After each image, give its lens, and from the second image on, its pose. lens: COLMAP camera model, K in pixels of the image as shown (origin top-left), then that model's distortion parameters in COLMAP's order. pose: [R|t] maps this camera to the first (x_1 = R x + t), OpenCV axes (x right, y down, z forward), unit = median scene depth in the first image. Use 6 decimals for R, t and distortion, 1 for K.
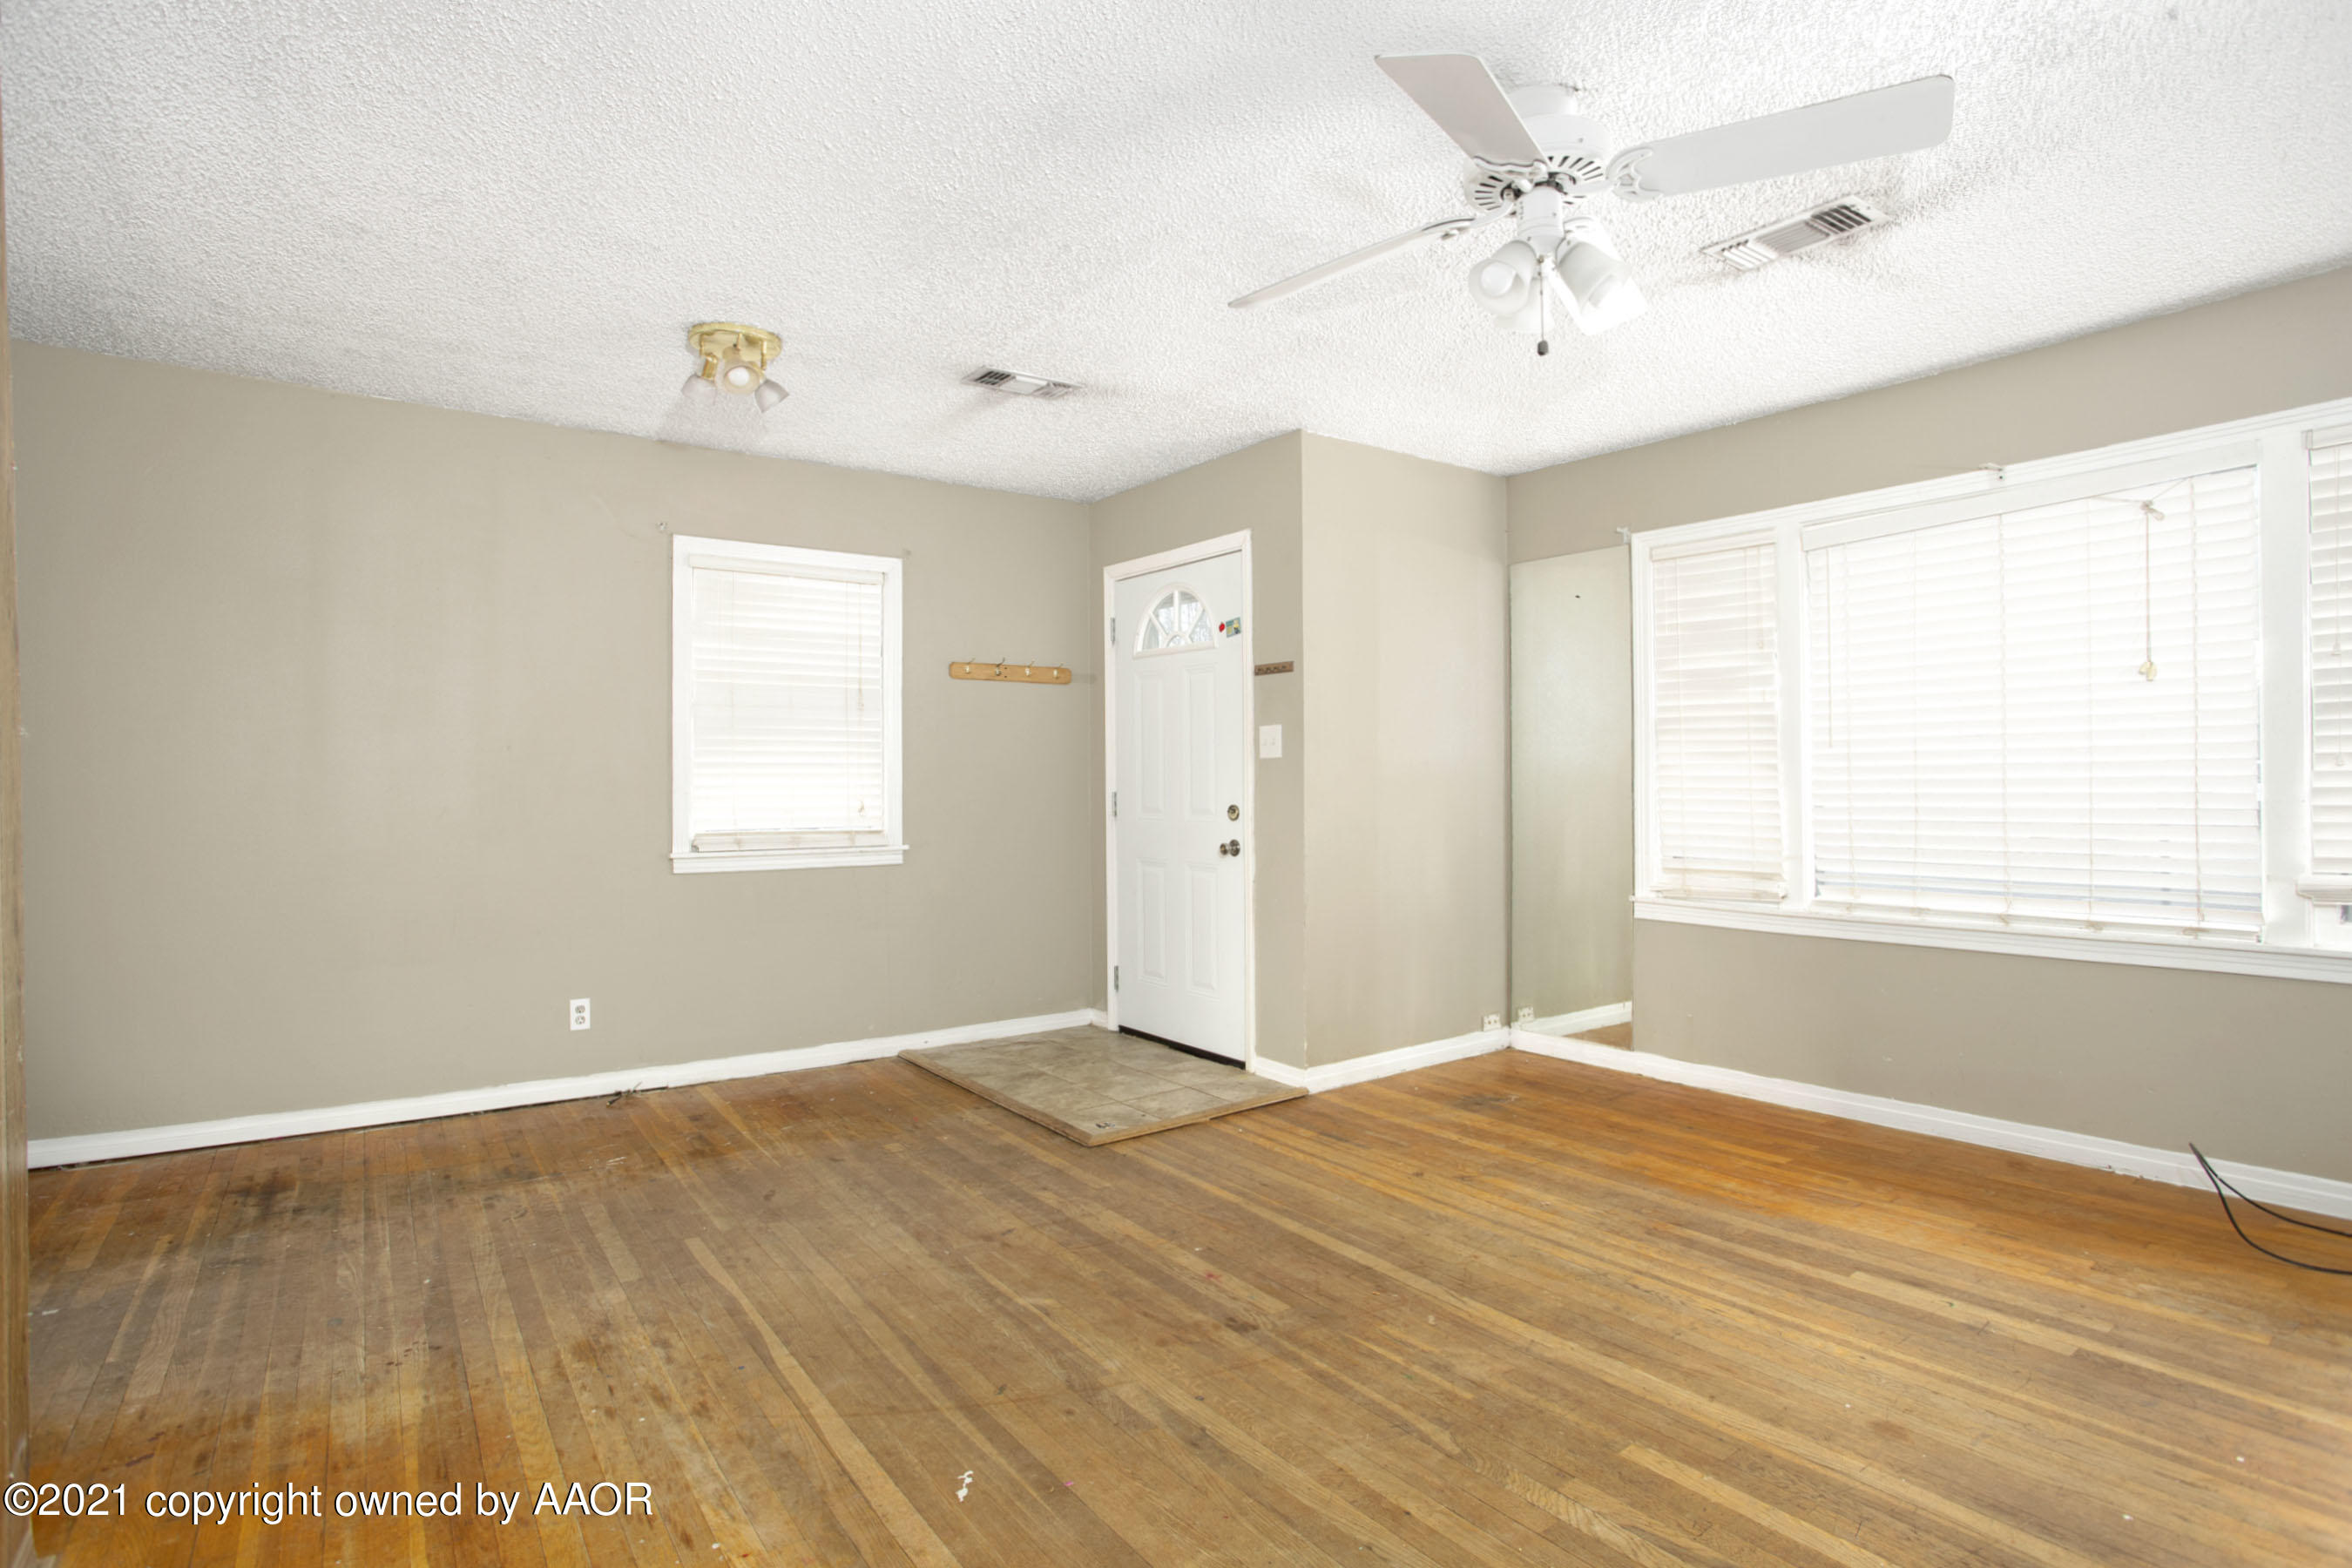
lens RADIAL K [[1173.7, 0, 1176.0], [0, 1173.7, 784.0], [0, 0, 1]] dist [-0.108753, 0.047100]
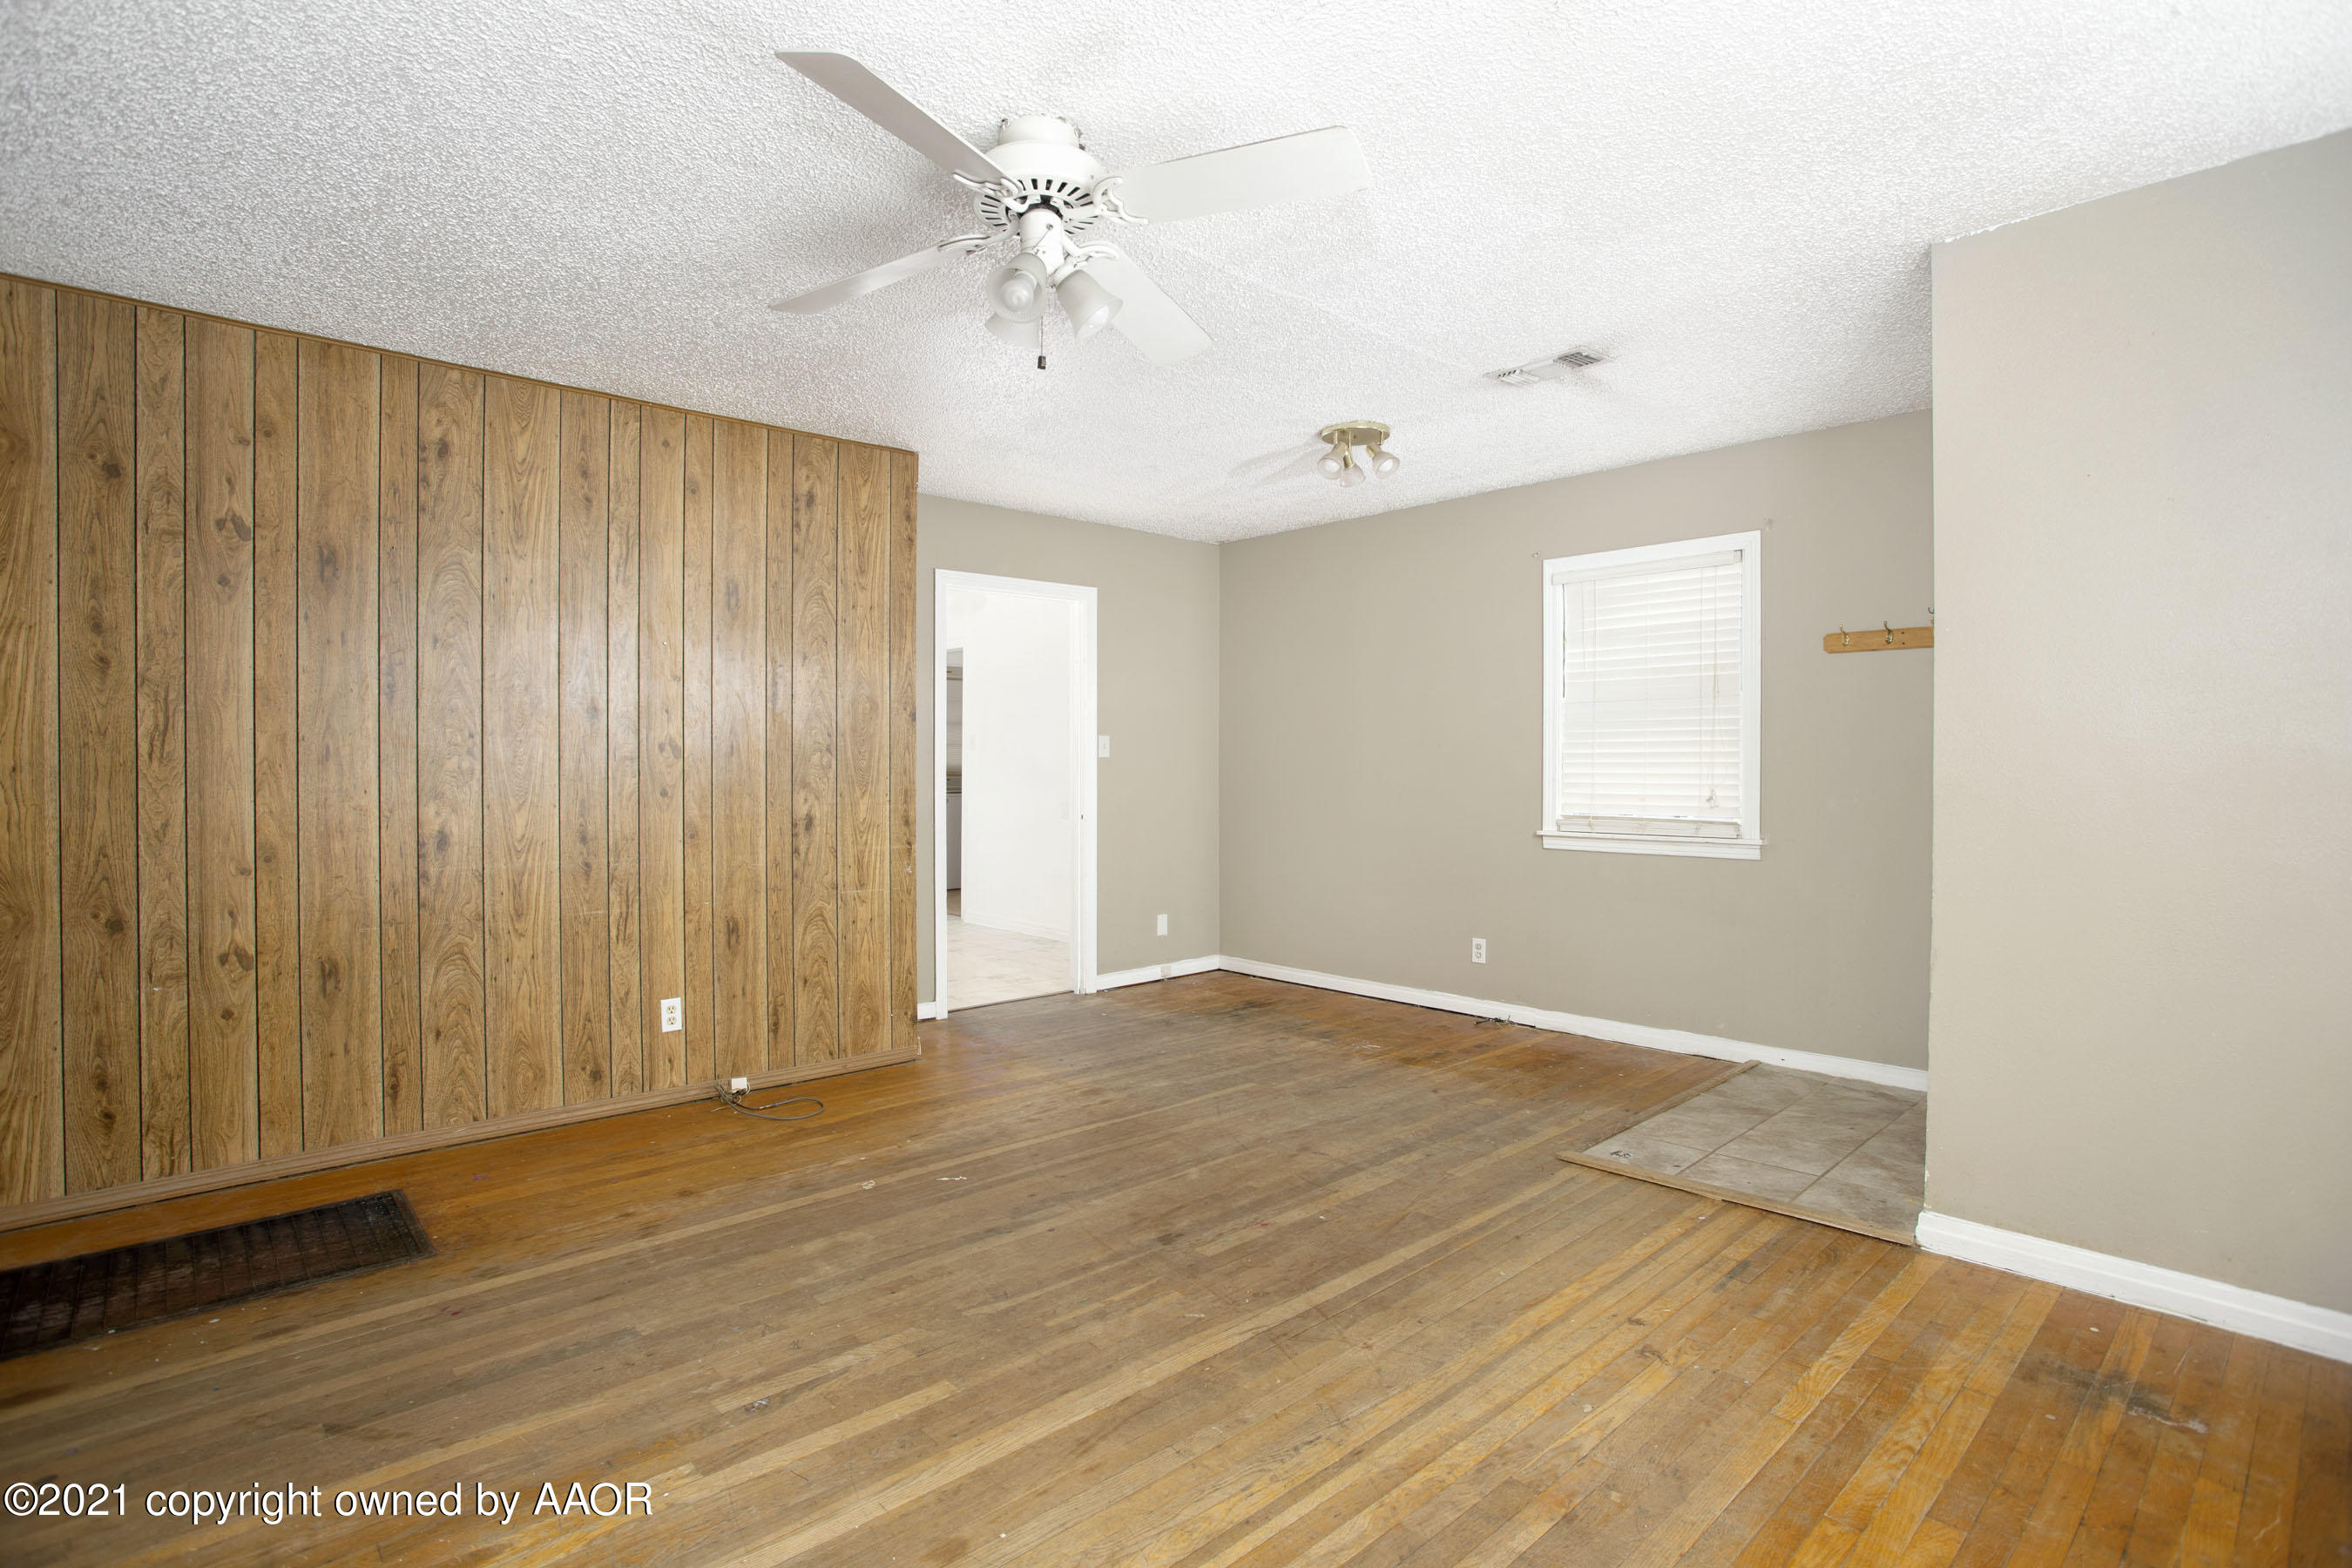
lens RADIAL K [[1151.8, 0, 1177.1], [0, 1151.8, 772.3], [0, 0, 1]] dist [-0.054892, 0.020498]
pose [[0.120859, 0.016587, -0.992531, 0.917605], [-0.004638, 0.999859, 0.016144, -0.020949], [0.992659, 0.002652, 0.120919, 0.650541]]
